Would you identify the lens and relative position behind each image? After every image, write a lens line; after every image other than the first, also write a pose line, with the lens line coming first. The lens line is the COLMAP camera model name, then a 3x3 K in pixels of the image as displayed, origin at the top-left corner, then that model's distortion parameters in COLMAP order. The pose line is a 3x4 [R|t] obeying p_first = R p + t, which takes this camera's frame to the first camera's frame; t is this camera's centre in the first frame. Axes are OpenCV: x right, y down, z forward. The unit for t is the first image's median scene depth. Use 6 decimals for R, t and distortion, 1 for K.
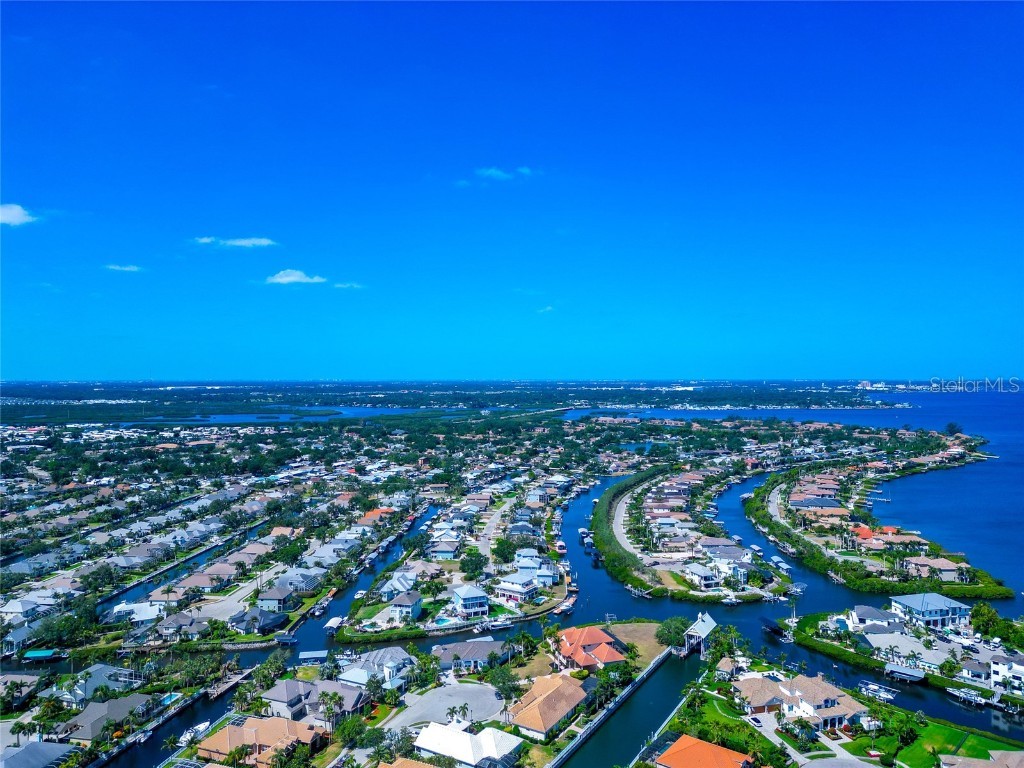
lens RADIAL K [[717.3, 0, 510.6], [0, 717.3, 385.9], [0, 0, 1]] dist [0.077734, -0.074206]
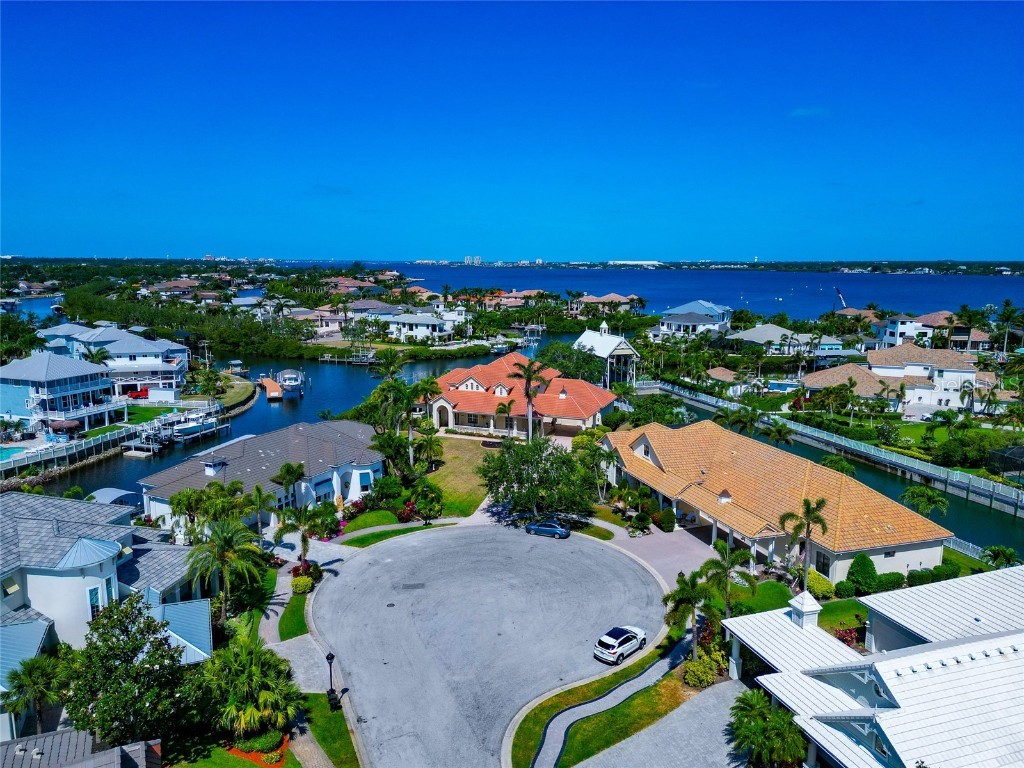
lens RADIAL K [[716.0, 0, 509.5], [0, 716.0, 381.4], [0, 0, 1]] dist [0.101027, -0.127977]
pose [[0.648418, -0.122489, 0.751366, -0.159983], [0.006881, 0.987874, 0.155107, 0.218248], [-0.761253, -0.095404, 0.641398, 0.561240]]
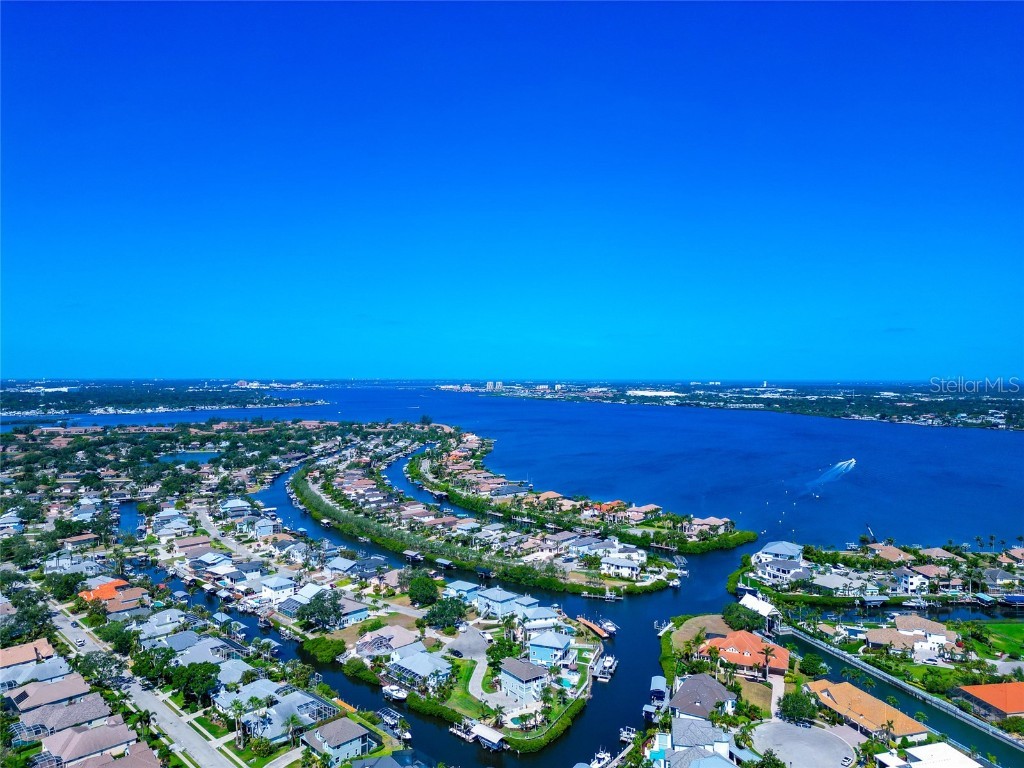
lens RADIAL K [[717.3, 0, 510.6], [0, 717.3, 385.9], [0, 0, 1]] dist [0.077734, -0.074206]
pose [[0.655864, -0.009074, 0.754825, -0.643664], [0.008095, 0.999955, 0.004987, -0.006010], [-0.754836, 0.002840, 0.655908, 0.453437]]
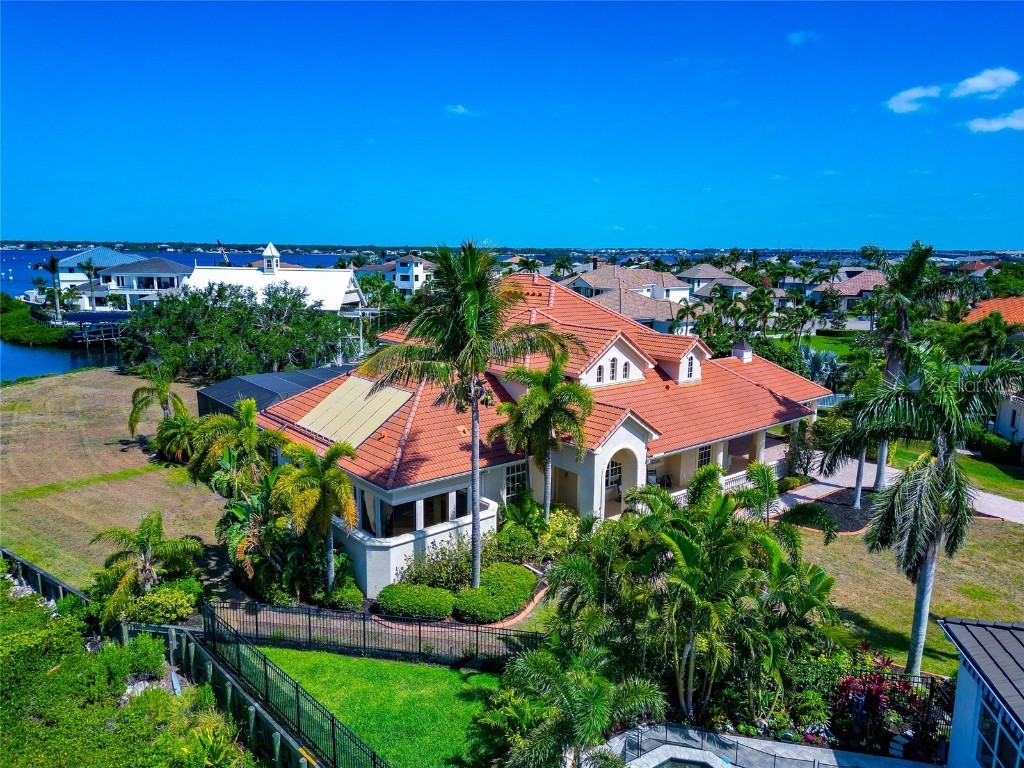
lens RADIAL K [[717.3, 0, 510.6], [0, 717.3, 385.9], [0, 0, 1]] dist [0.077734, -0.074206]
pose [[-0.363718, -0.175139, 0.914896, -0.025282], [0.003392, 0.981910, 0.189317, 0.251254], [-0.931503, 0.071961, -0.356545, 0.814094]]
